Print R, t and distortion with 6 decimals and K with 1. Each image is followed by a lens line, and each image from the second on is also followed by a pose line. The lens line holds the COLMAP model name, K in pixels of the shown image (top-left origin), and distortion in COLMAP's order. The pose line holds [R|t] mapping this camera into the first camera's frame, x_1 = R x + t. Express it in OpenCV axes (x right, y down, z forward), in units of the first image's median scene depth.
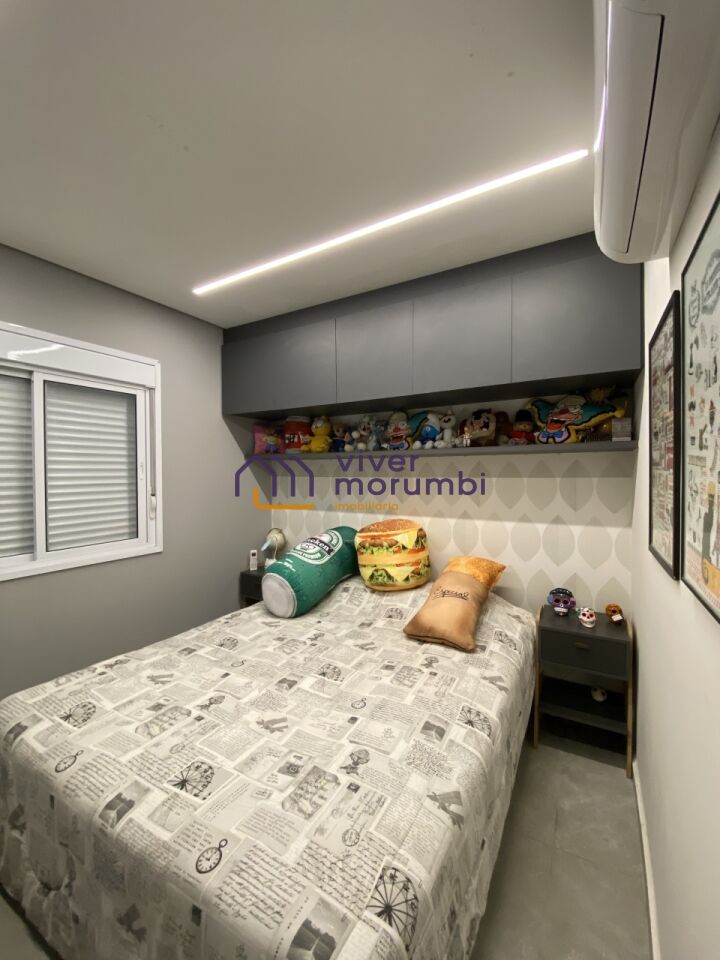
lens RADIAL K [[390.1, 0, 364.4], [0, 390.1, 473.0], [0, 0, 1]] dist [0.003165, -0.013347]
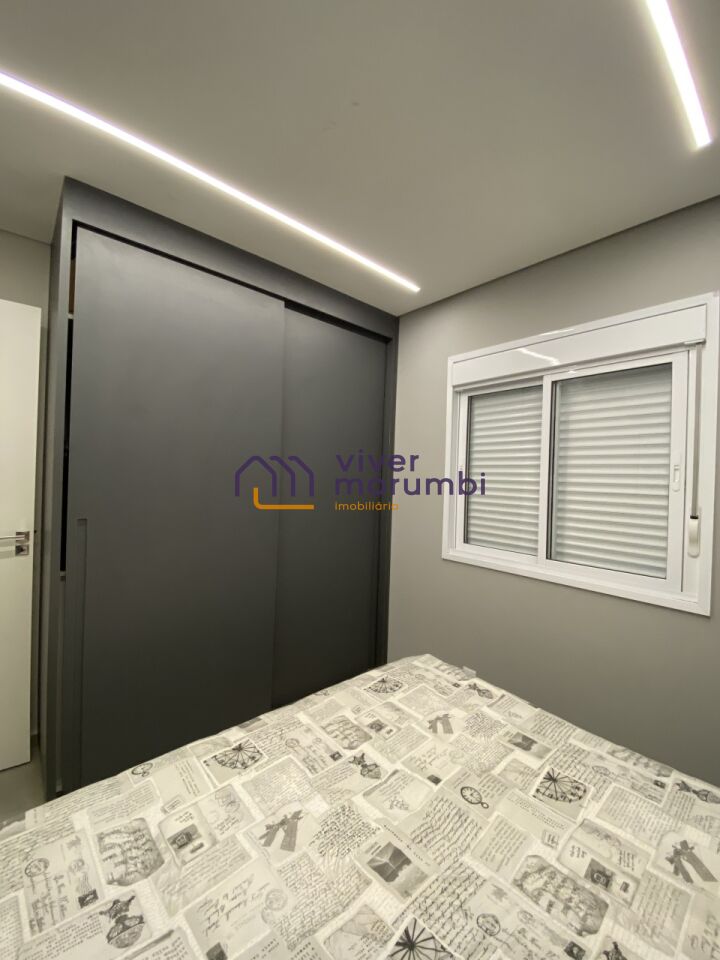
lens RADIAL K [[390.1, 0, 363.4], [0, 390.1, 477.0], [0, 0, 1]] dist [0.003165, -0.013347]
pose [[-0.310362, -0.003072, -0.950614, 0.315055], [-0.033469, 0.999410, 0.007698, 0.009876], [0.950029, 0.034205, -0.310282, 1.111726]]
